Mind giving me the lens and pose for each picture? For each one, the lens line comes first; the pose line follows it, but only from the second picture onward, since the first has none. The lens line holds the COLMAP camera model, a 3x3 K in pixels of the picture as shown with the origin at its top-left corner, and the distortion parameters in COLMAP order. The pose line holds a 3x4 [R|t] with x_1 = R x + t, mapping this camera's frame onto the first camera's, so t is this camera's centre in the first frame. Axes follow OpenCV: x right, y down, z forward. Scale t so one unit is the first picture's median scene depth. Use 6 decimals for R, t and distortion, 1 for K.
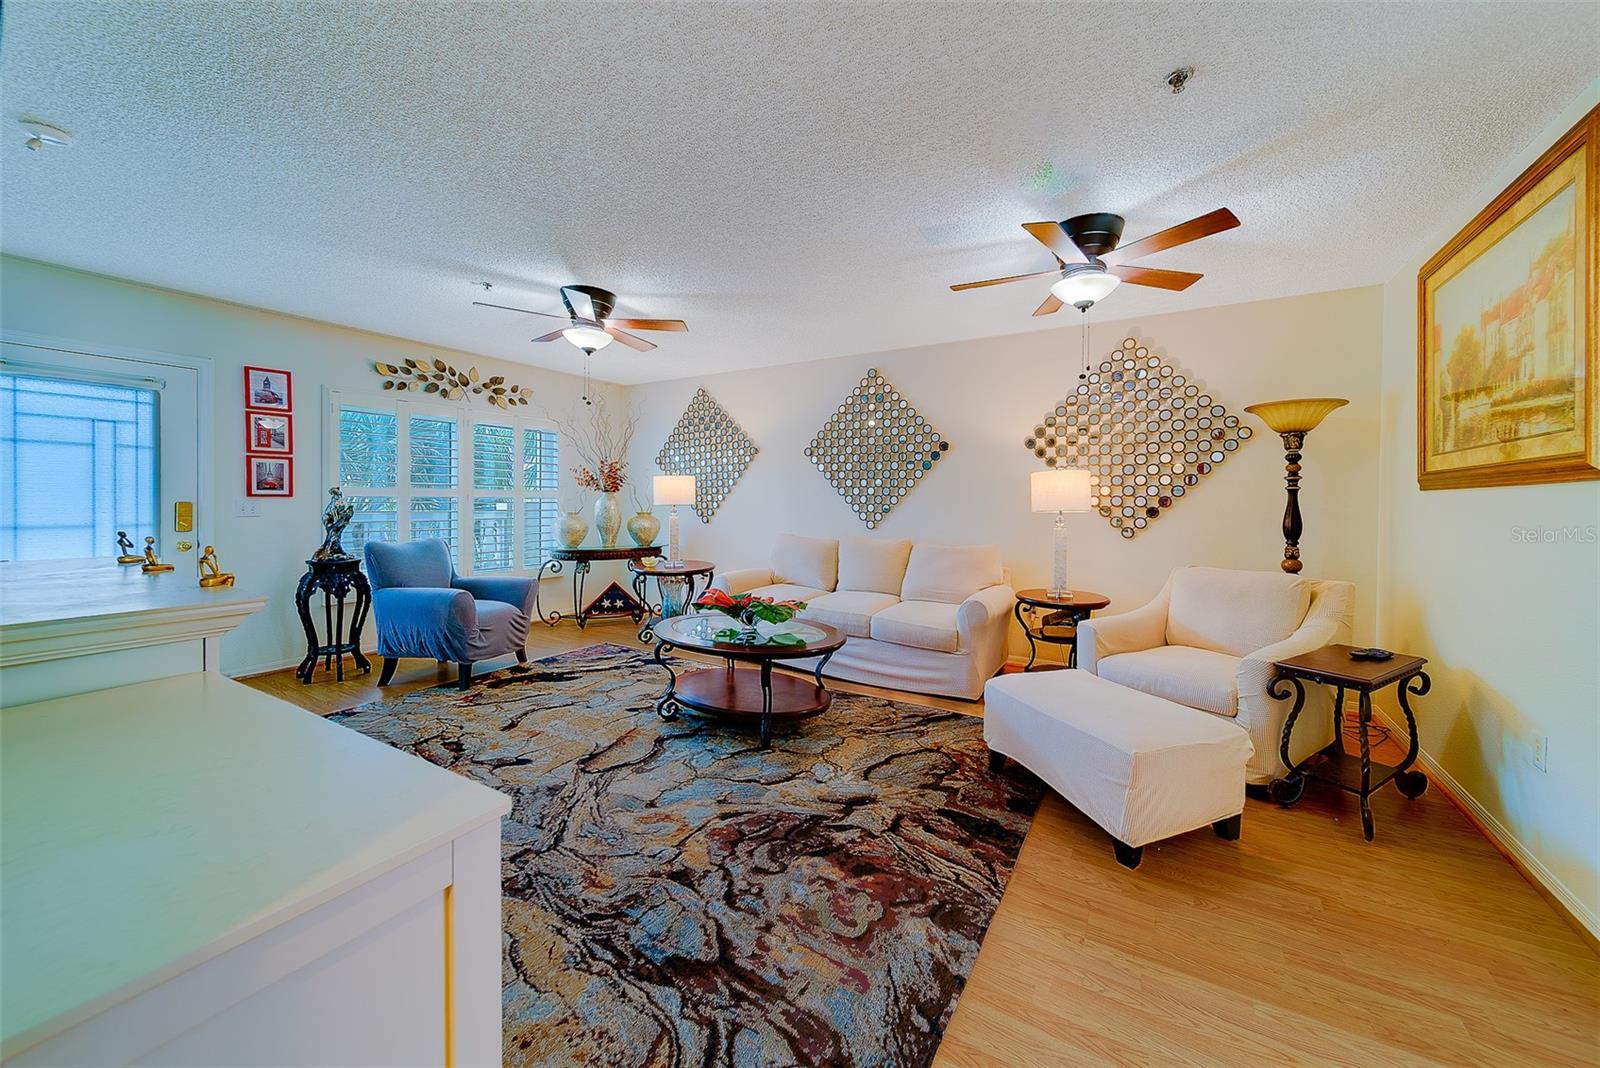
lens RADIAL K [[599.5, 0, 805.9], [0, 599.5, 535.3], [0, 0, 1]] dist [0.004115, 0.000079]
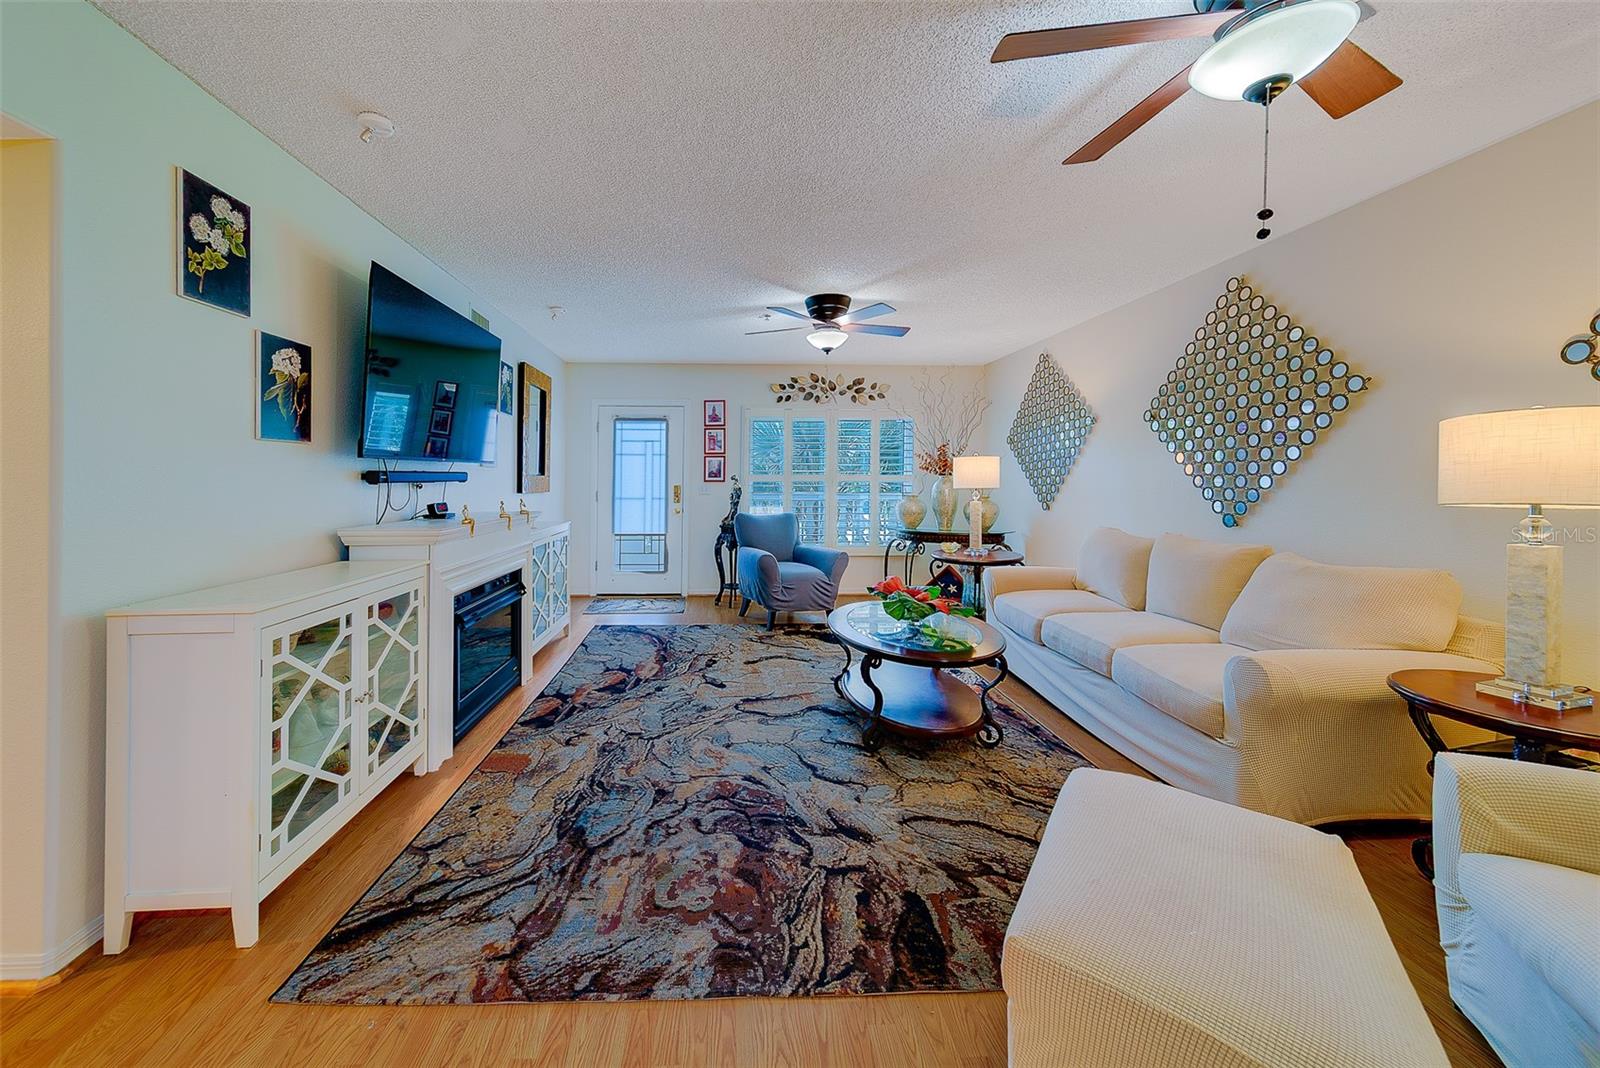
lens RADIAL K [[626.8, 0, 781.6], [0, 626.8, 508.8], [0, 0, 1]] dist [0.009705, 0.000125]
pose [[0.512025, 0.031535, -0.858391, 0.784758], [-0.048496, 0.998793, 0.007766, -0.021144], [0.857600, 0.037652, 0.512937, 0.429790]]
